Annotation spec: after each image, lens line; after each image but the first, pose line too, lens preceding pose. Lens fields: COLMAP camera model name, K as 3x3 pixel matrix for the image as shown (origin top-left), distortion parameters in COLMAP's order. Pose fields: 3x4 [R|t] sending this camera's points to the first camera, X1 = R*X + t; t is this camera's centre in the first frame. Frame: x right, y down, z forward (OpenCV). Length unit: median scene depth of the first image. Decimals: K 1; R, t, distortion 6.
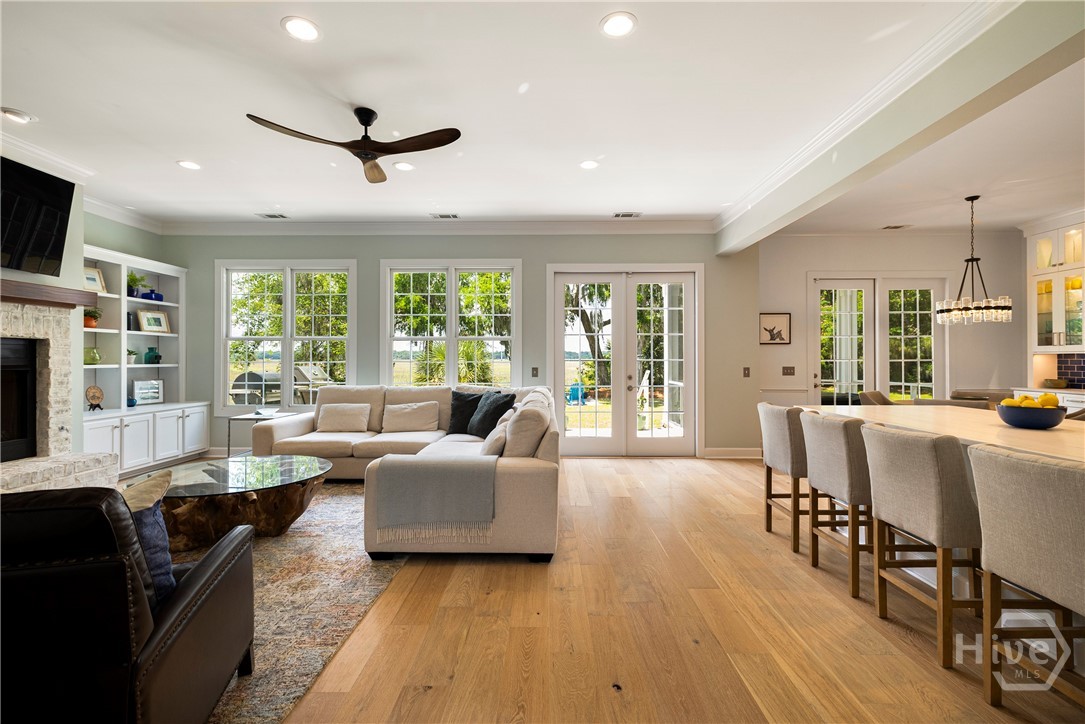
lens RADIAL K [[481.9, 0, 551.1], [0, 481.9, 357.6], [0, 0, 1]] dist [0.002038, 0.000000]
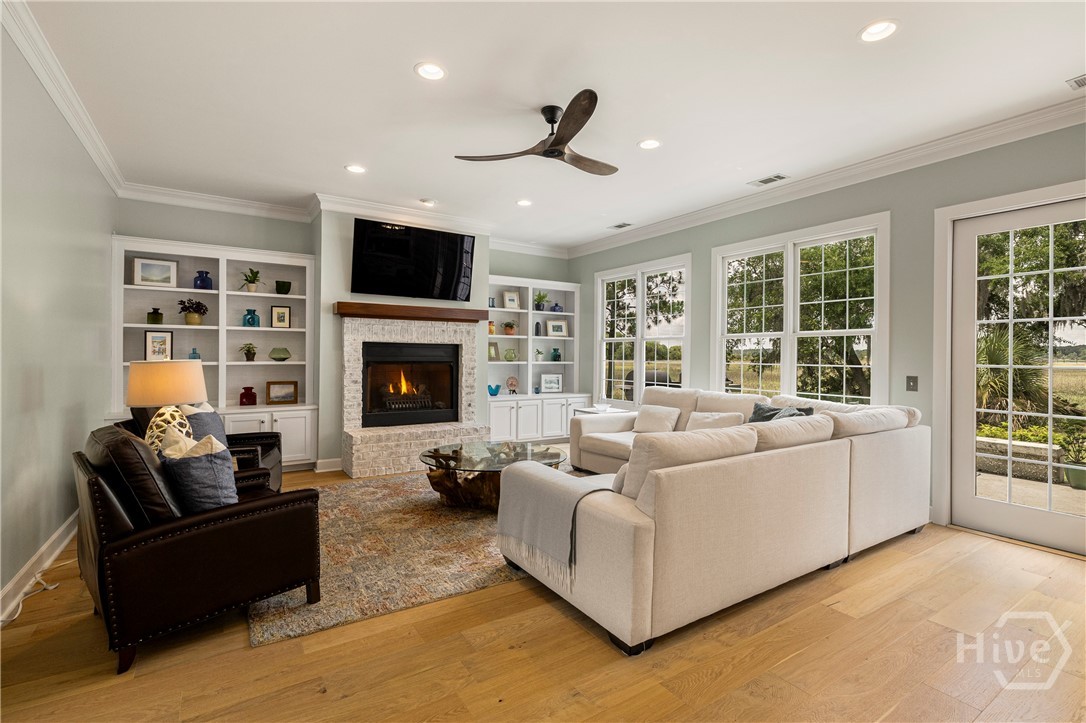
lens RADIAL K [[499.5, 0, 548.1], [0, 499.5, 356.9], [0, 0, 1]] dist [-0.005962, 0.000105]
pose [[0.553614, 0.008487, -0.832730, 0.310122], [-0.007715, 0.999957, 0.005063, -0.006747], [0.832738, 0.003621, 0.553656, 0.293301]]
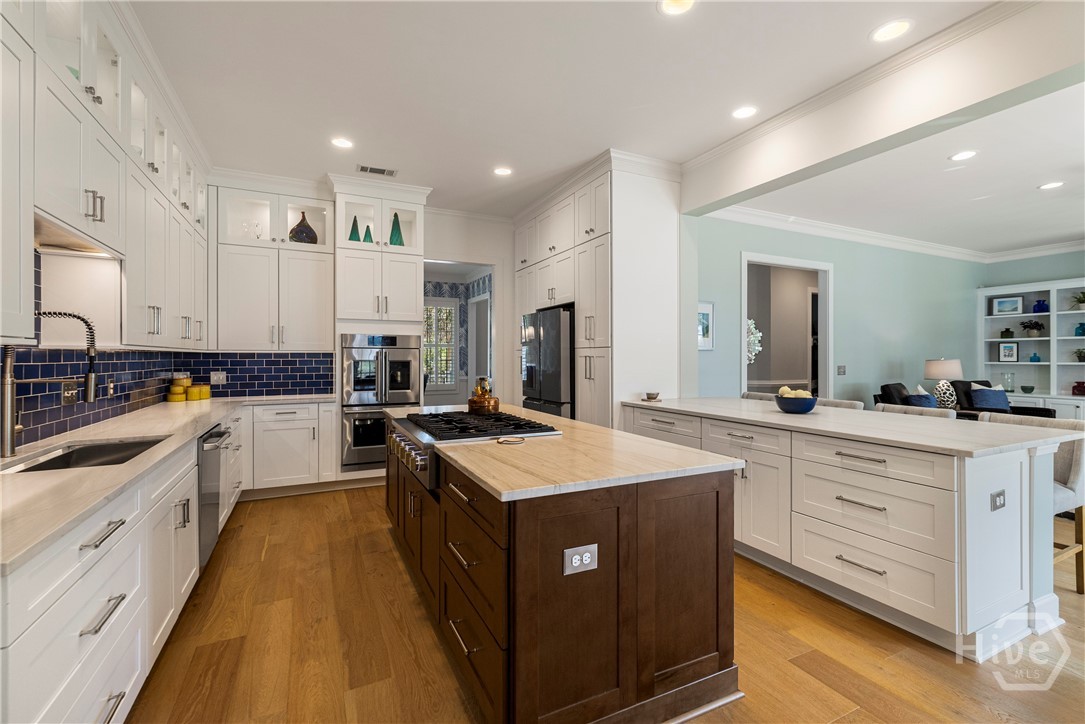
lens RADIAL K [[481.9, 0, 544.8], [0, 481.9, 355.5], [0, 0, 1]] dist [0.002038, 0.000000]
pose [[-0.894896, -0.001916, -0.446270, 1.956178], [-0.002054, 0.999998, -0.000174, 0.001139], [0.446270, 0.000761, -0.894898, 1.668450]]
